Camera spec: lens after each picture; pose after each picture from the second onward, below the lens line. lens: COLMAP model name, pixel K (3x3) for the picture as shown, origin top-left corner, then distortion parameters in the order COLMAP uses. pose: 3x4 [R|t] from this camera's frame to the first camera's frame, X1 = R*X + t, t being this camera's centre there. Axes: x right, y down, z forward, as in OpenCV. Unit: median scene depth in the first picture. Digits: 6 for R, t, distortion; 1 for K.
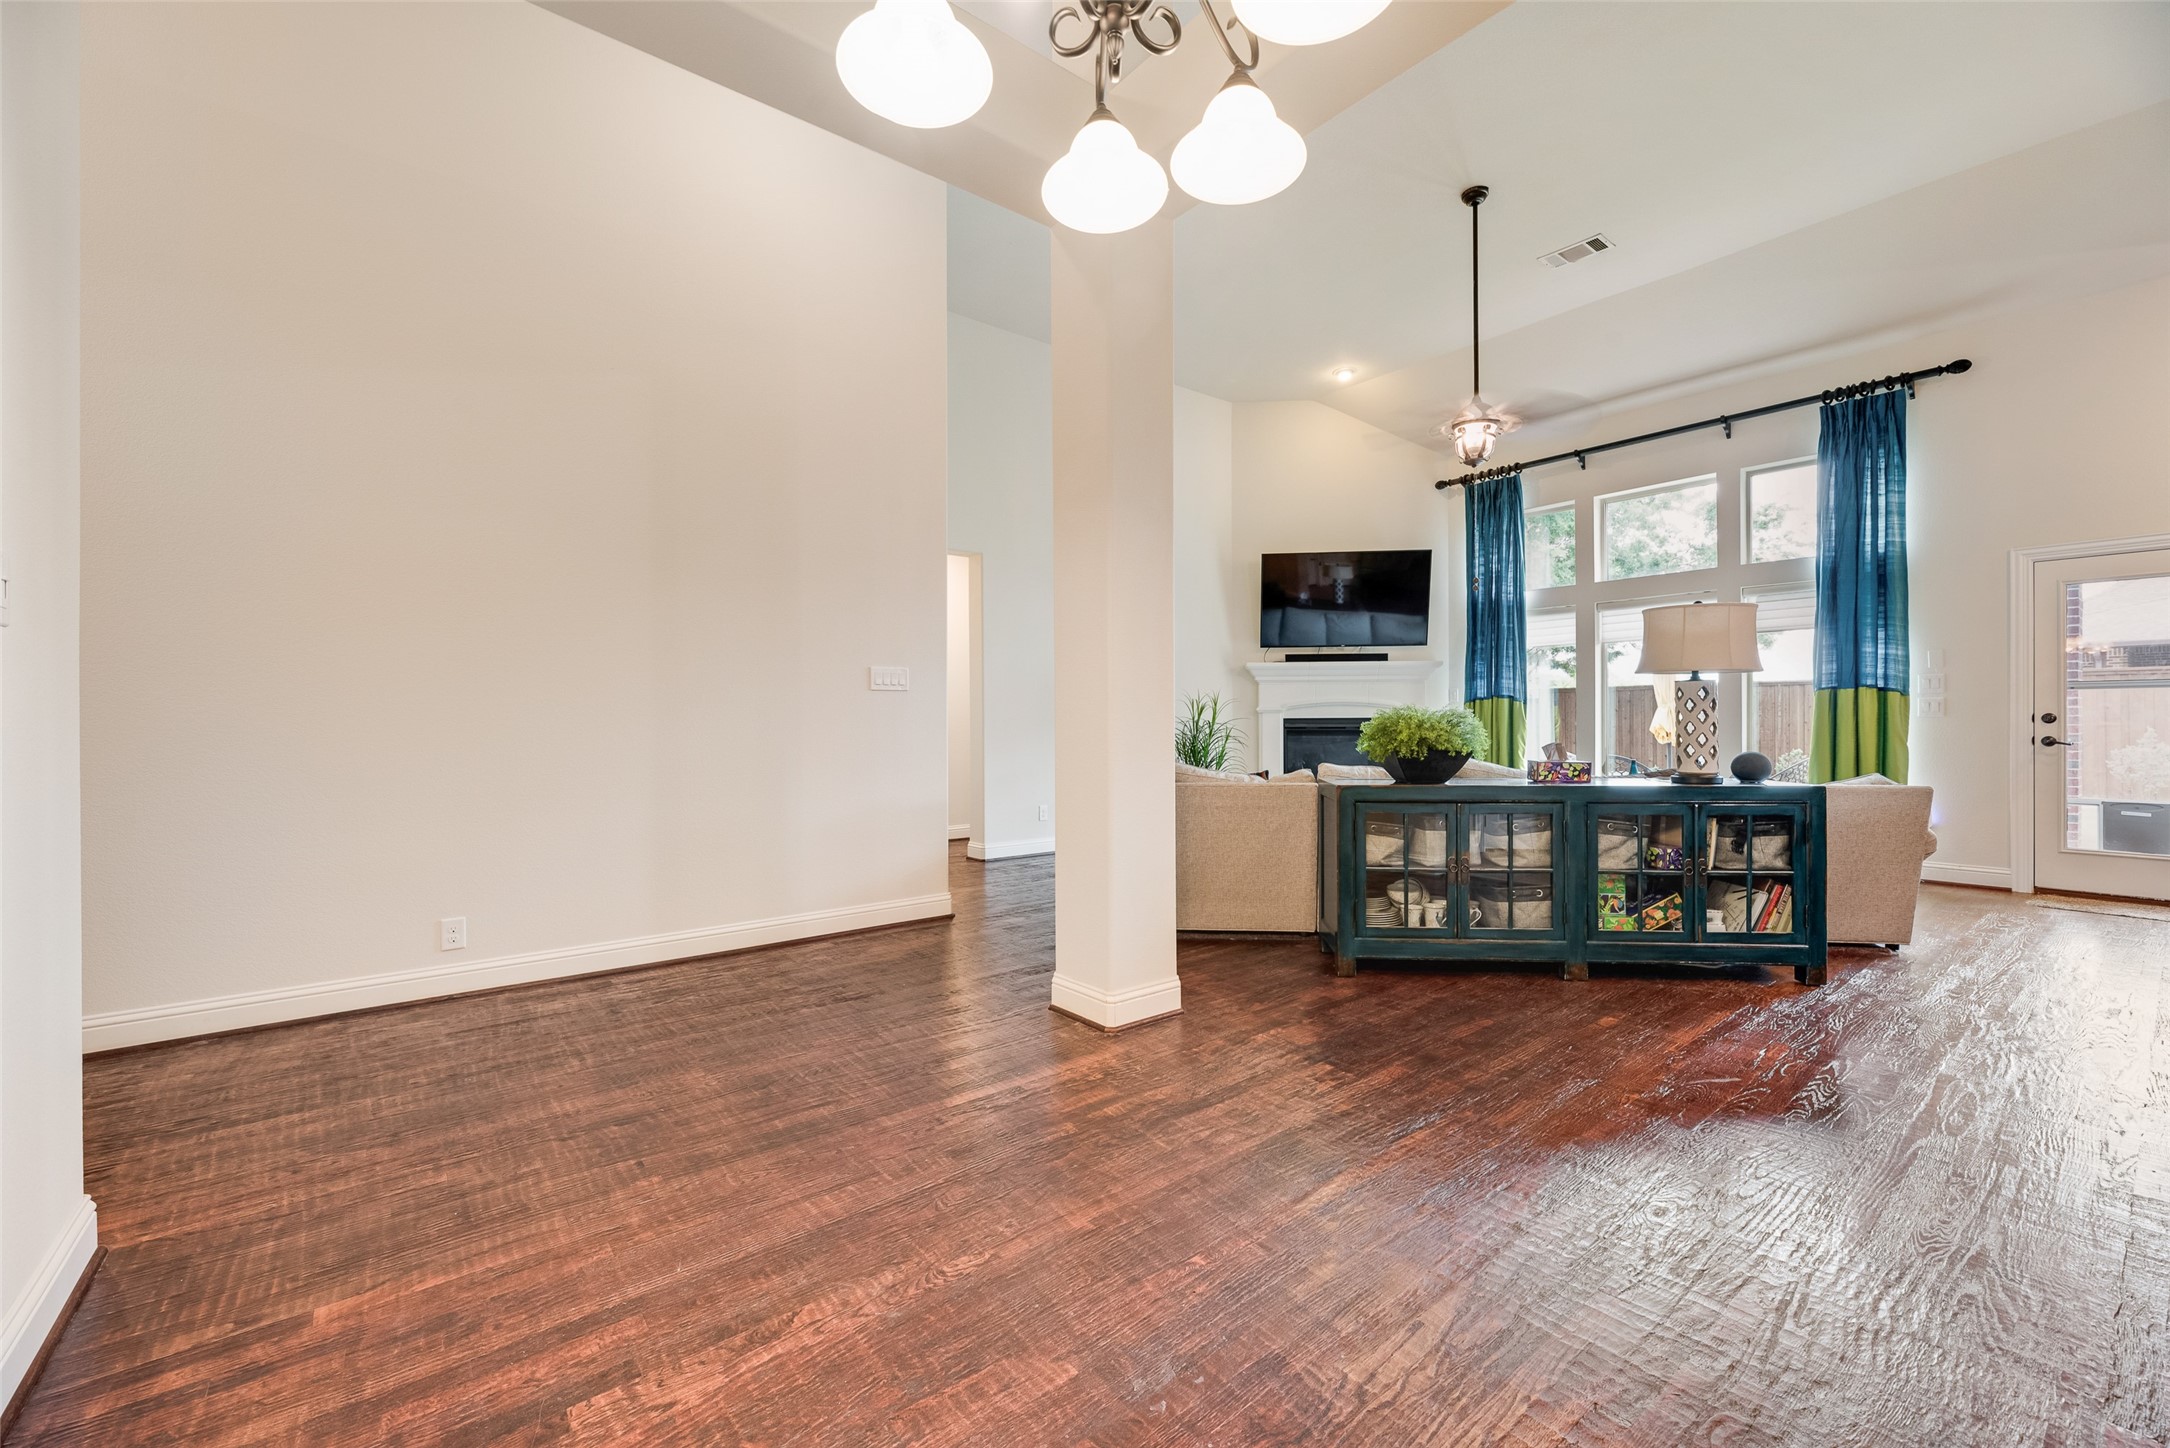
lens RADIAL K [[875.8, 0, 1085.7], [0, 875.8, 725.4], [0, 0, 1]] dist [0.001731, -0.000123]
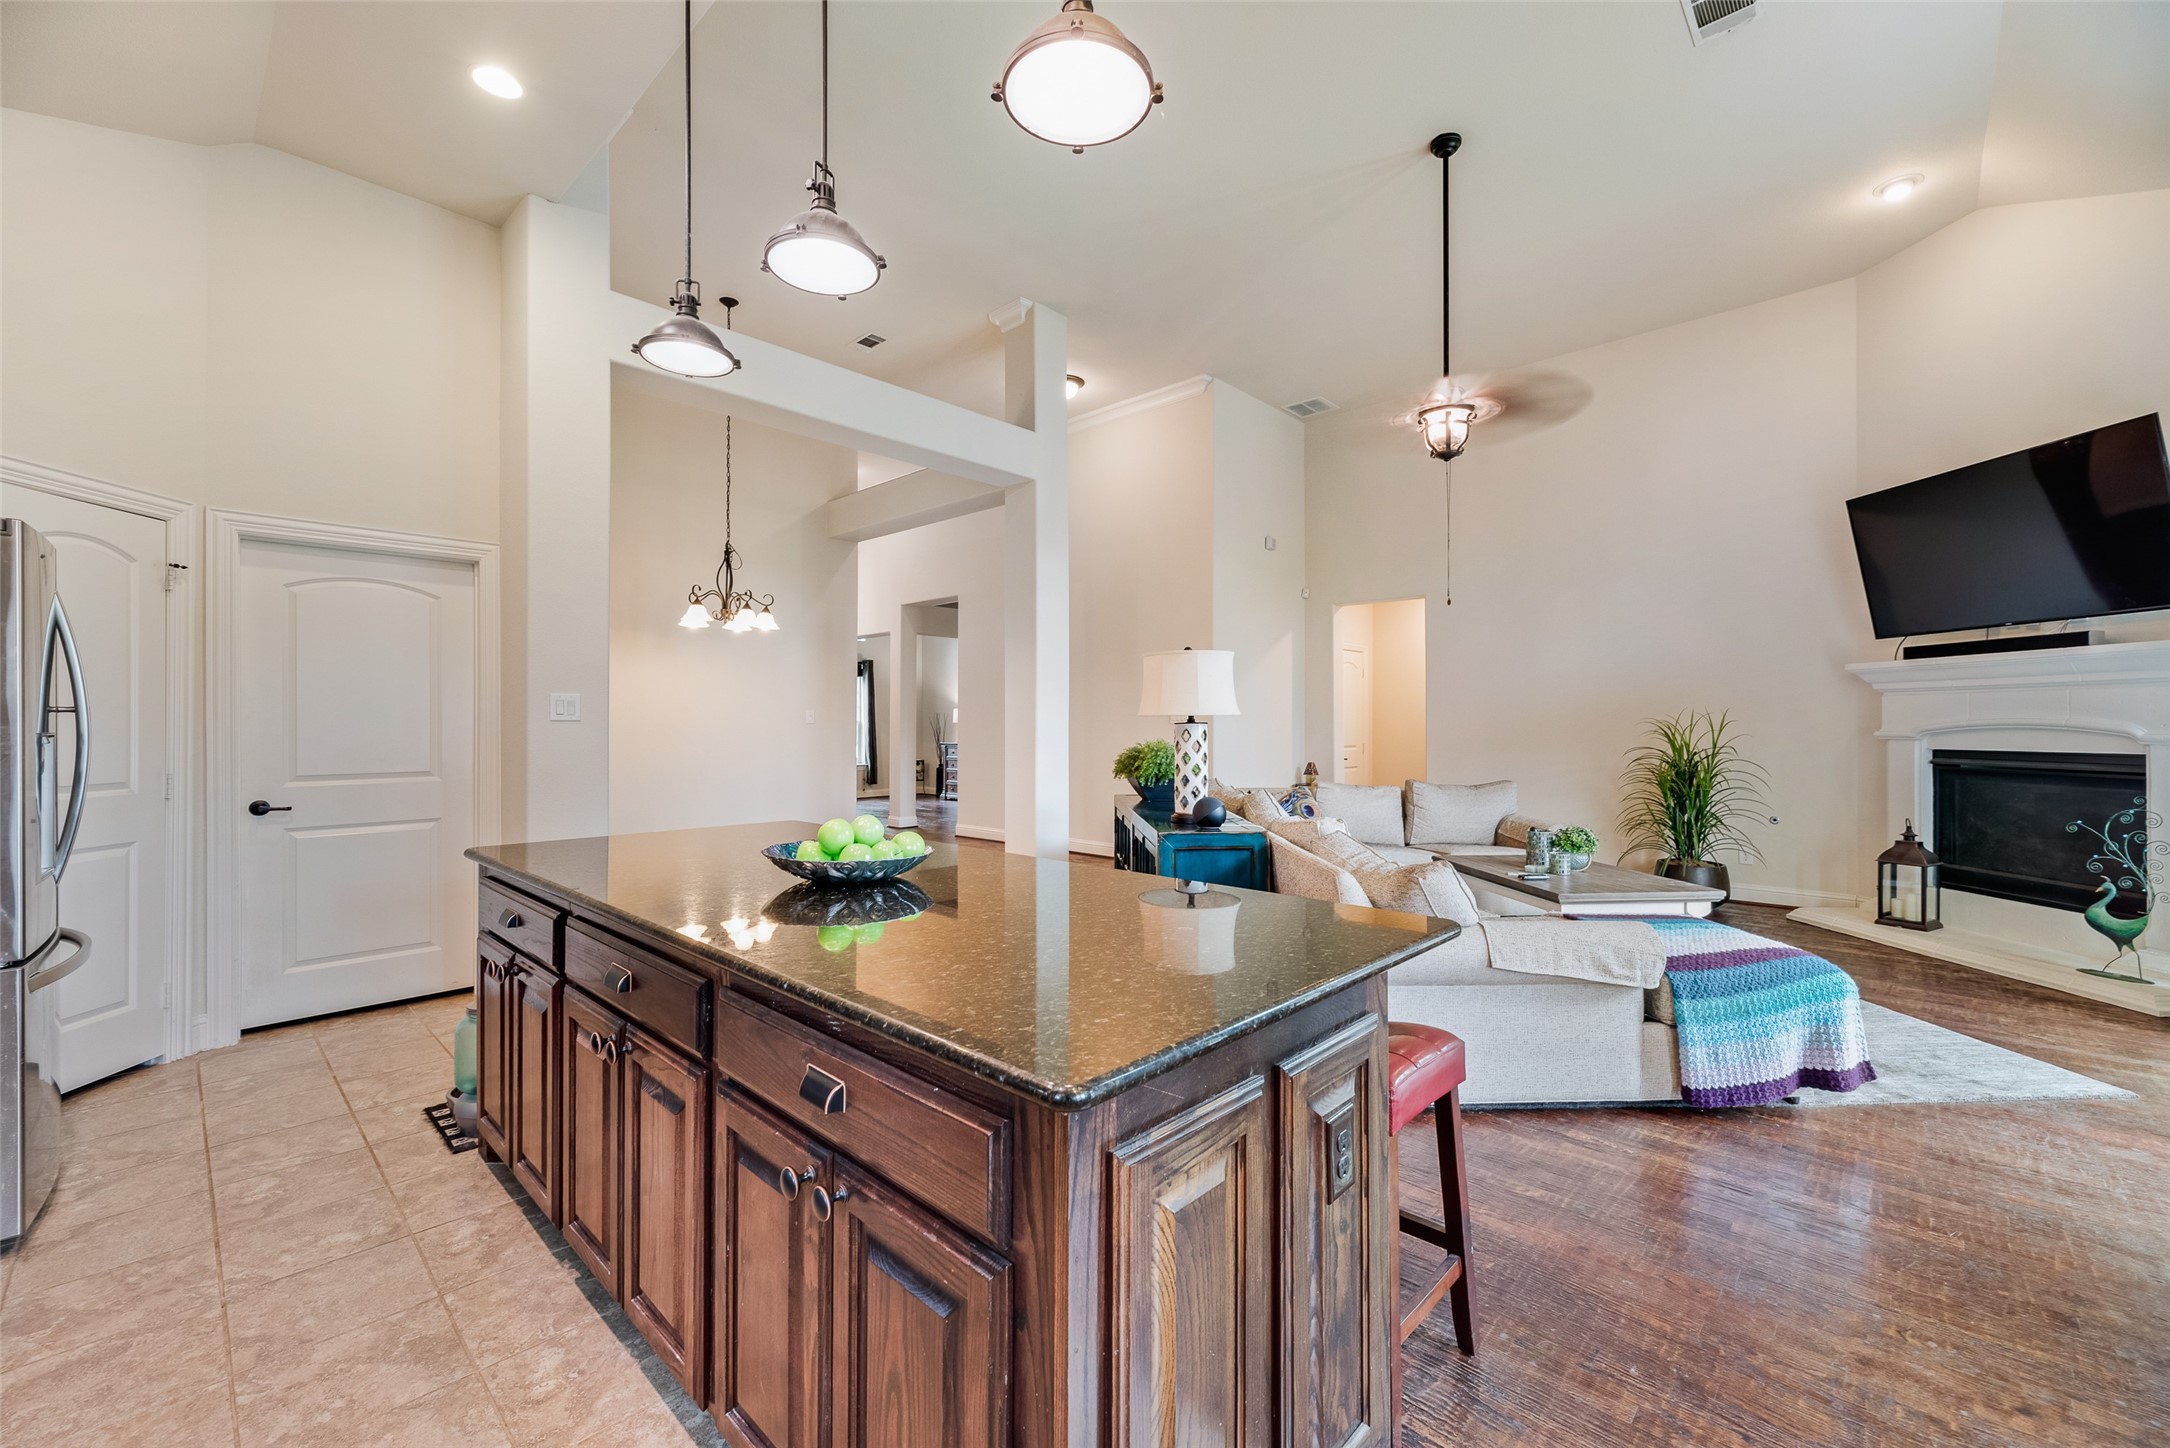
lens RADIAL K [[875.8, 0, 1085.8], [0, 875.8, 722.2], [0, 0, 1]] dist [0.001731, -0.000123]
pose [[0.139638, 0.001805, -0.990201, 0.879203], [-0.008555, 0.999963, 0.000616, -0.026353], [0.990166, 0.008385, 0.139648, 0.378895]]
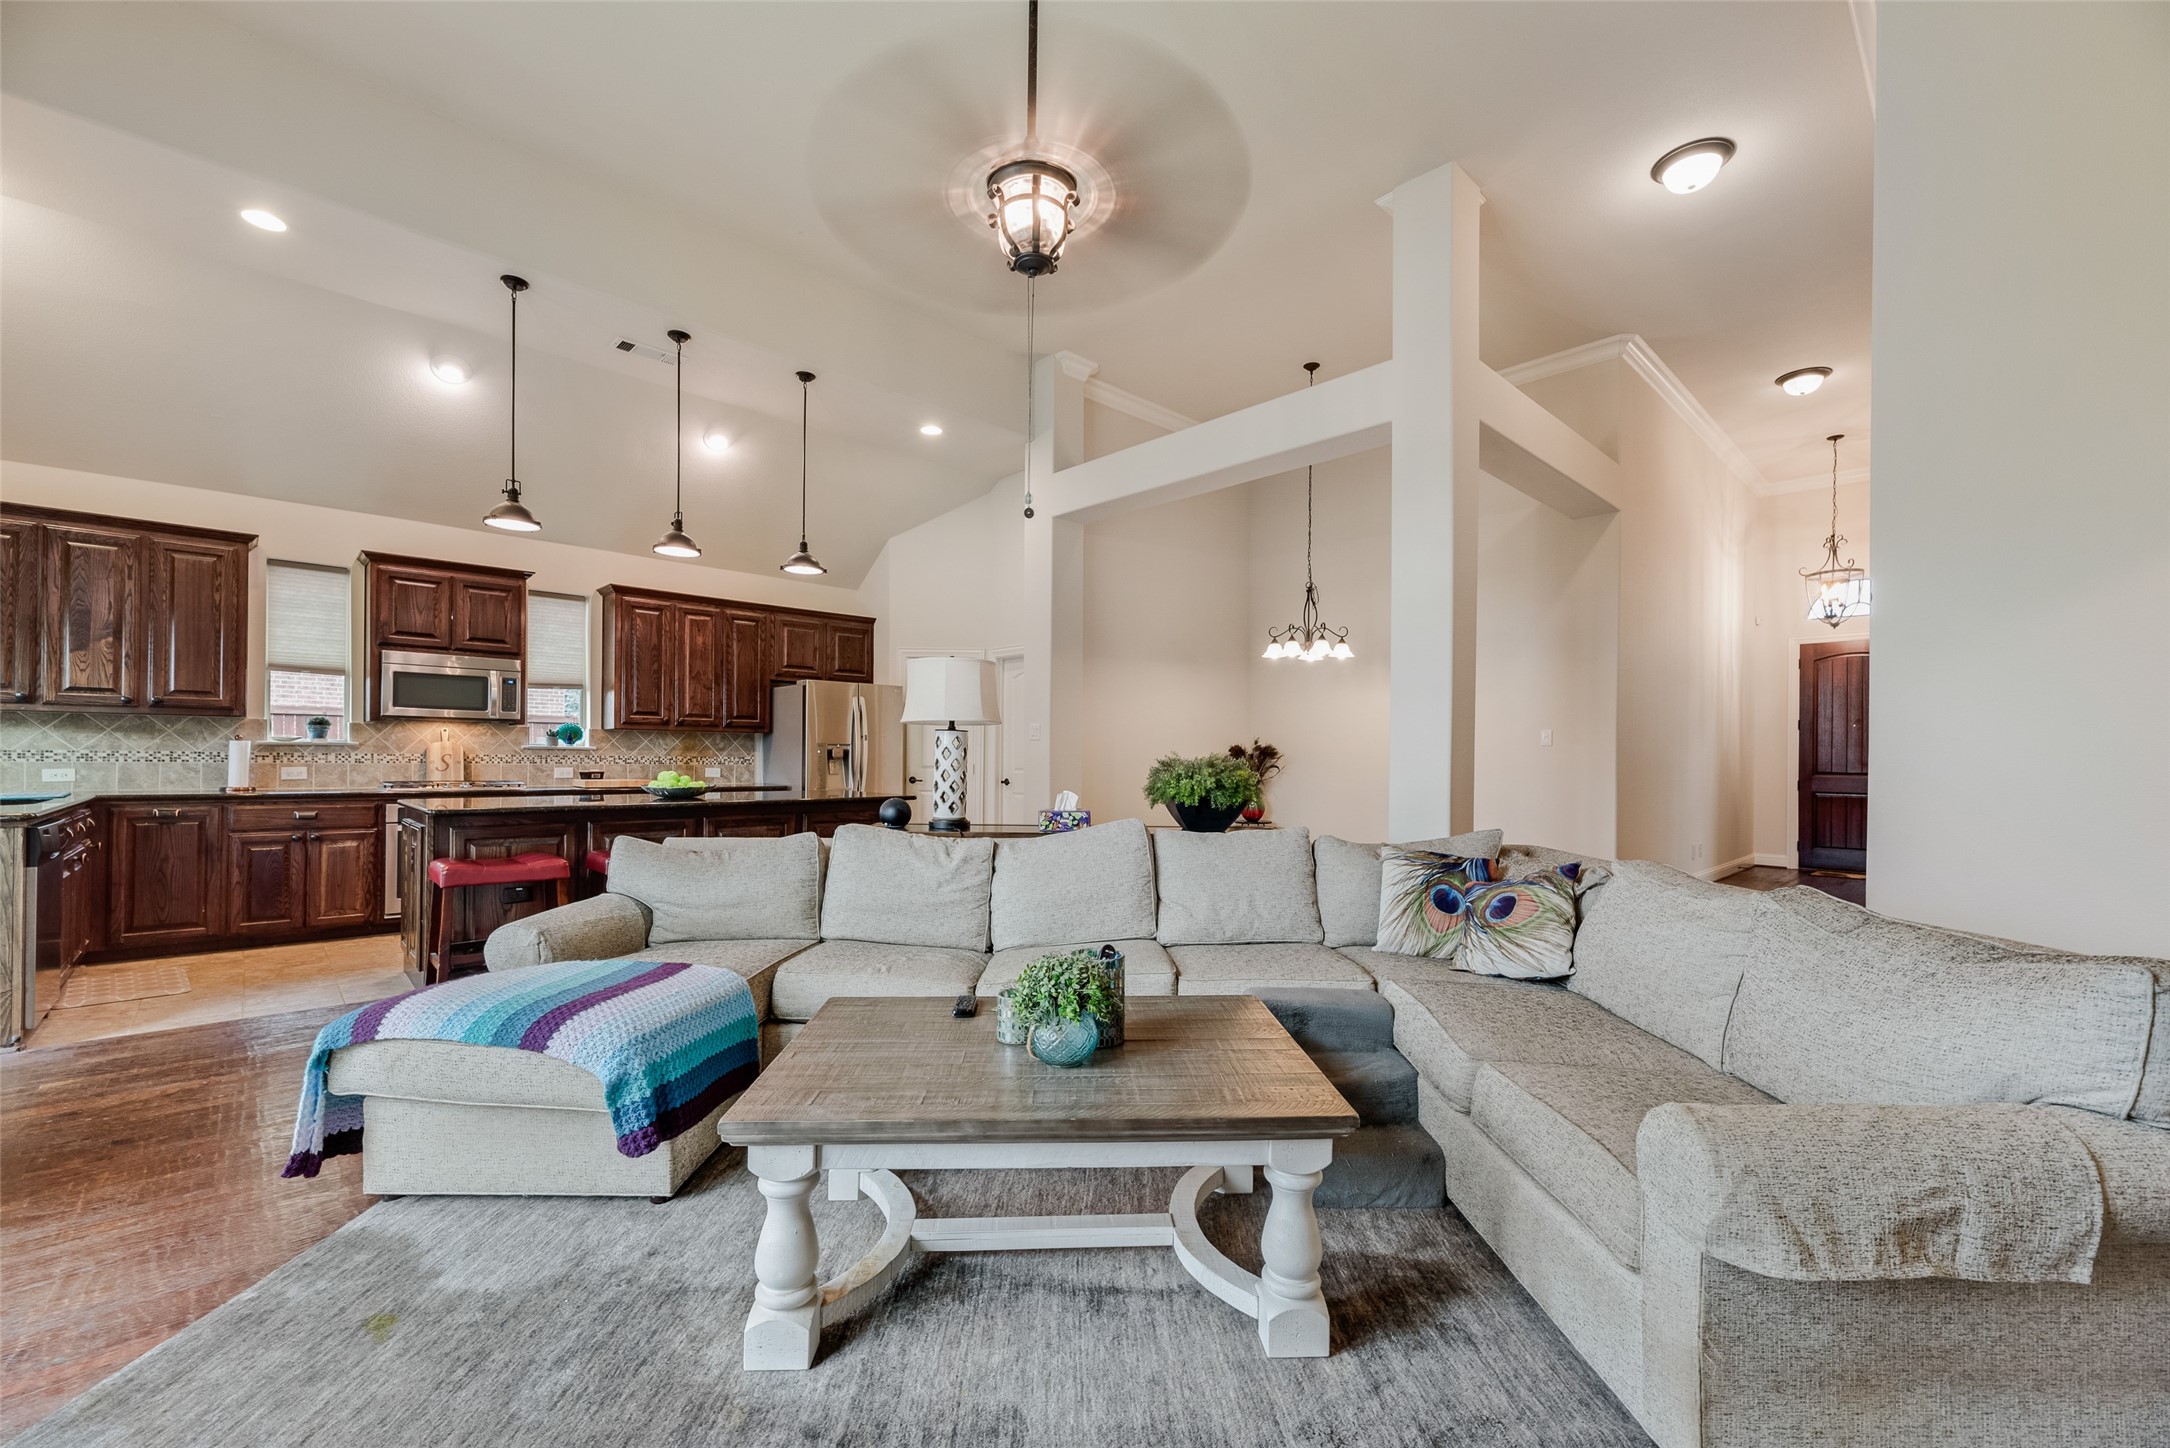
lens RADIAL K [[875.8, 0, 1094.1], [0, 875.8, 758.3], [0, 0, 1]] dist [0.001731, -0.000123]
pose [[-0.995225, -0.005179, -0.097466, 0.325225], [-0.006307, 0.999917, 0.011268, -0.015553], [0.097399, 0.011829, -0.995175, 1.066632]]
